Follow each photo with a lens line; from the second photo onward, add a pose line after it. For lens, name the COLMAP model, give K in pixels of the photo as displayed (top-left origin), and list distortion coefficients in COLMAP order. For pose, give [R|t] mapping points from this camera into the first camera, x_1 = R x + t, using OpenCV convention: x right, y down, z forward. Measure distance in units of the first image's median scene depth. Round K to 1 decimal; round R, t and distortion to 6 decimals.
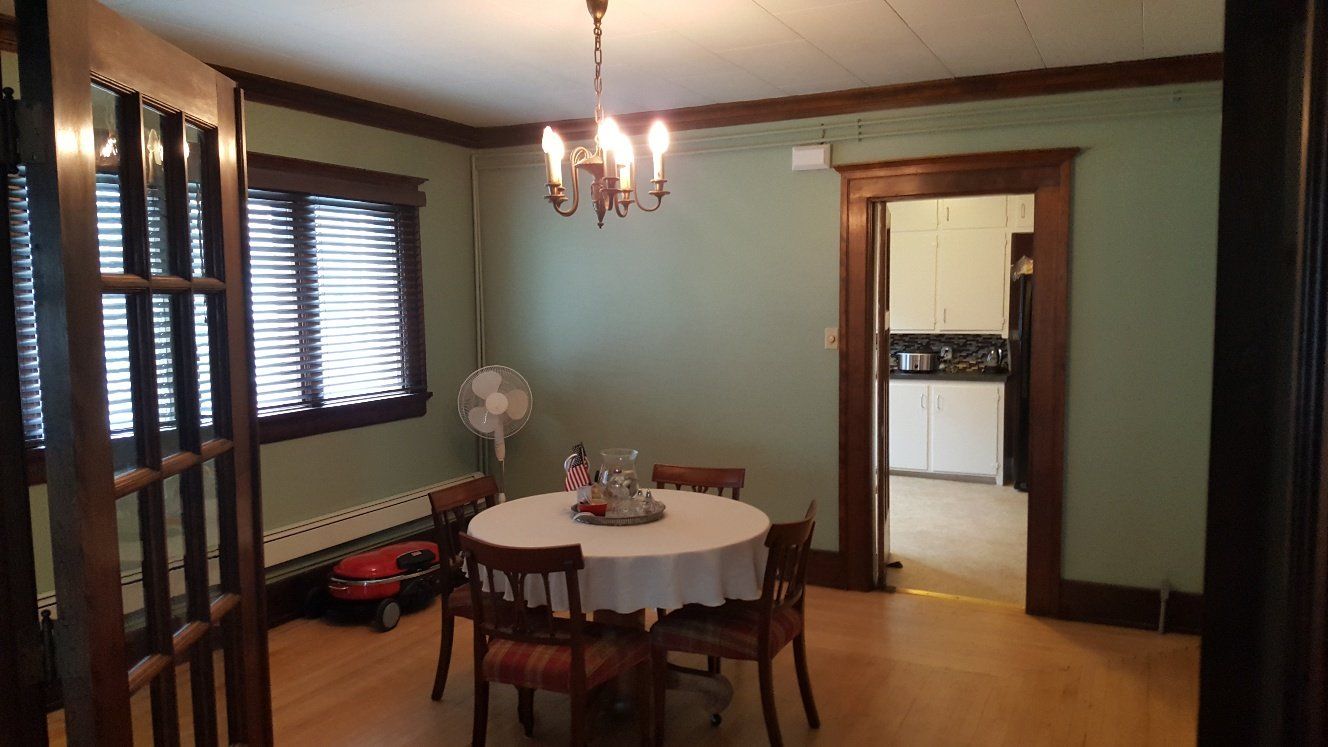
lens RADIAL K [[948.0, 0, 664.0], [0, 948.0, 373.5], [0, 0, 1]] dist [0.065297, 0.000461]
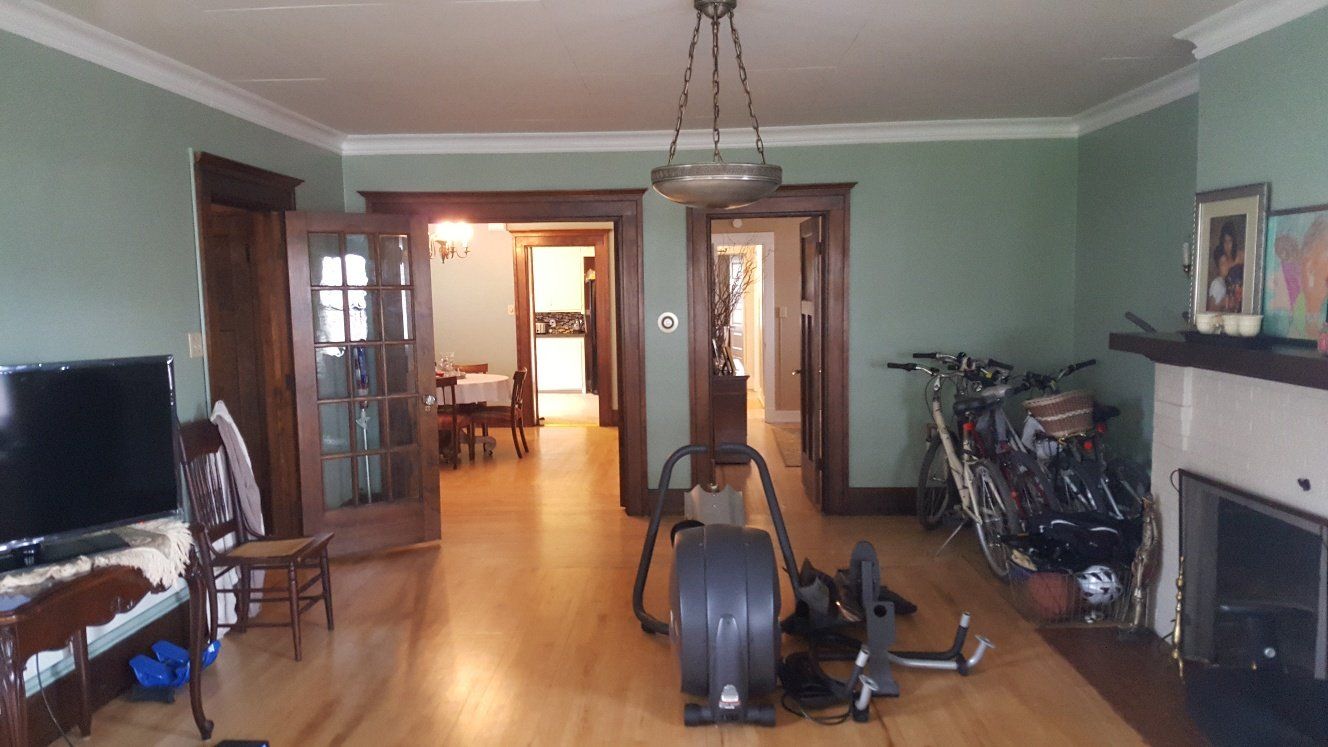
lens RADIAL K [[948.0, 0, 664.0], [0, 948.0, 373.5], [0, 0, 1]] dist [0.065297, 0.000461]
pose [[0.904730, -0.049084, 0.423148, -0.292116], [0.047979, 0.998760, 0.013269, 0.063789], [-0.423275, 0.008298, 0.905963, -0.748474]]
